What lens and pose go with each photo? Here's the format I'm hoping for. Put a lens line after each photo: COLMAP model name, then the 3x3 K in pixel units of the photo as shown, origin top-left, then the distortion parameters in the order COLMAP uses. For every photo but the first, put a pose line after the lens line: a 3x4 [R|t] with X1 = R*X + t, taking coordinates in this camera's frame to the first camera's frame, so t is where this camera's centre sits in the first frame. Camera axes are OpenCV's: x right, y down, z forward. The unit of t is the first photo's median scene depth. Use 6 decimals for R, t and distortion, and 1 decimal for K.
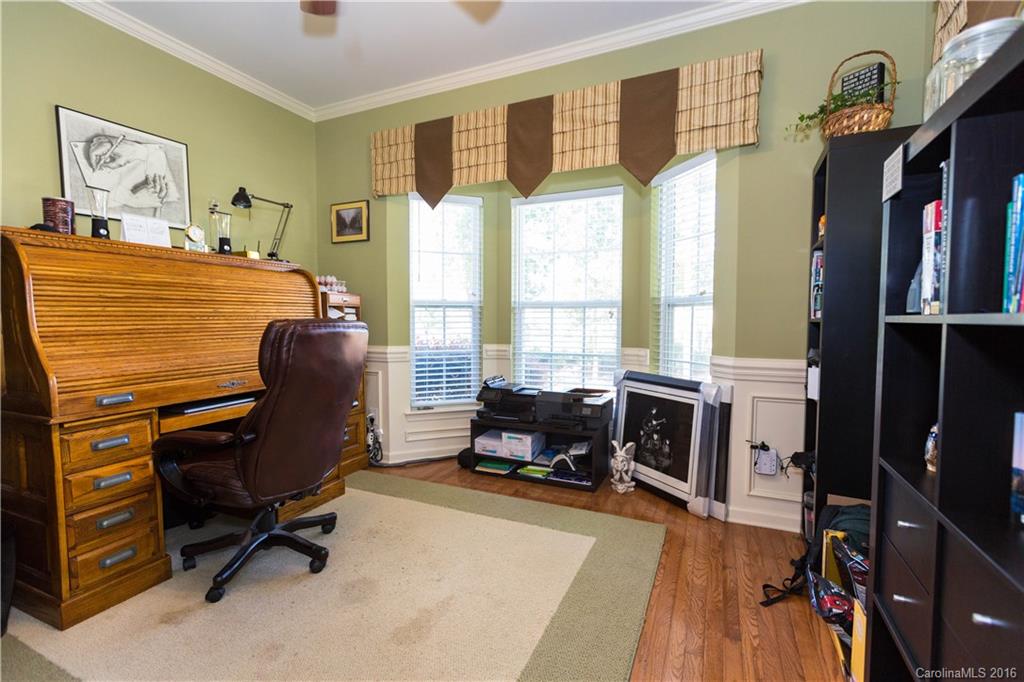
lens RADIAL K [[455.6, 0, 512.0], [0, 455.6, 341.0], [0, 0, 1]] dist [0.000659, 0.000039]
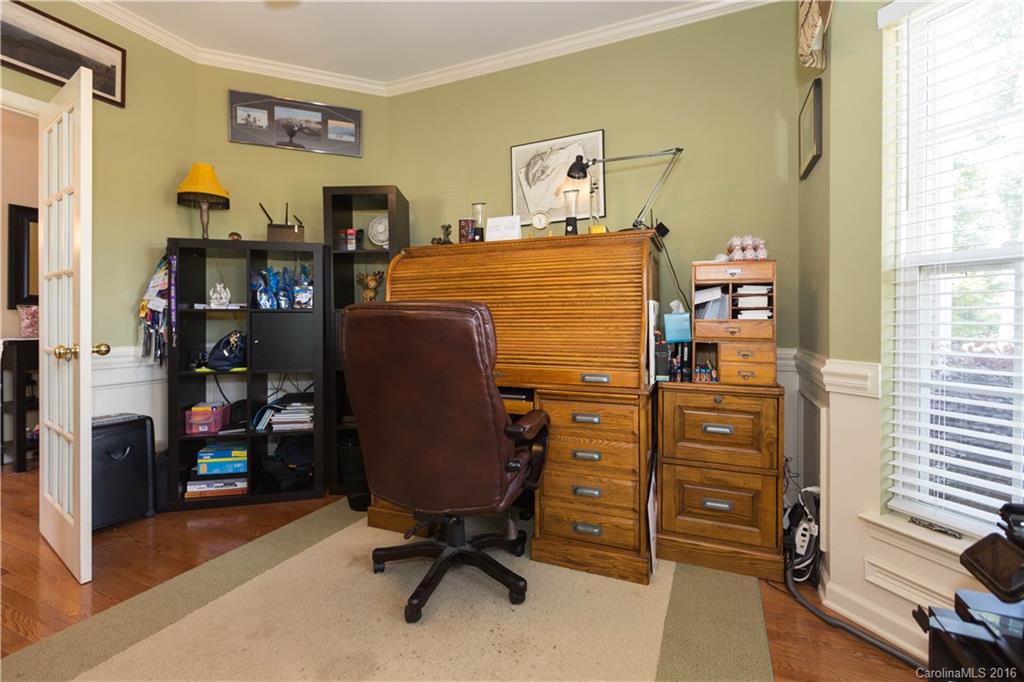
lens RADIAL K [[464.2, 0, 518.4], [0, 464.2, 329.8], [0, 0, 1]] dist [0.002206, 0.000248]
pose [[0.013464, 0.012165, -0.999835, 0.303177], [-0.054596, 0.998443, 0.011413, -0.010708], [0.998418, 0.054433, 0.014107, 0.943039]]
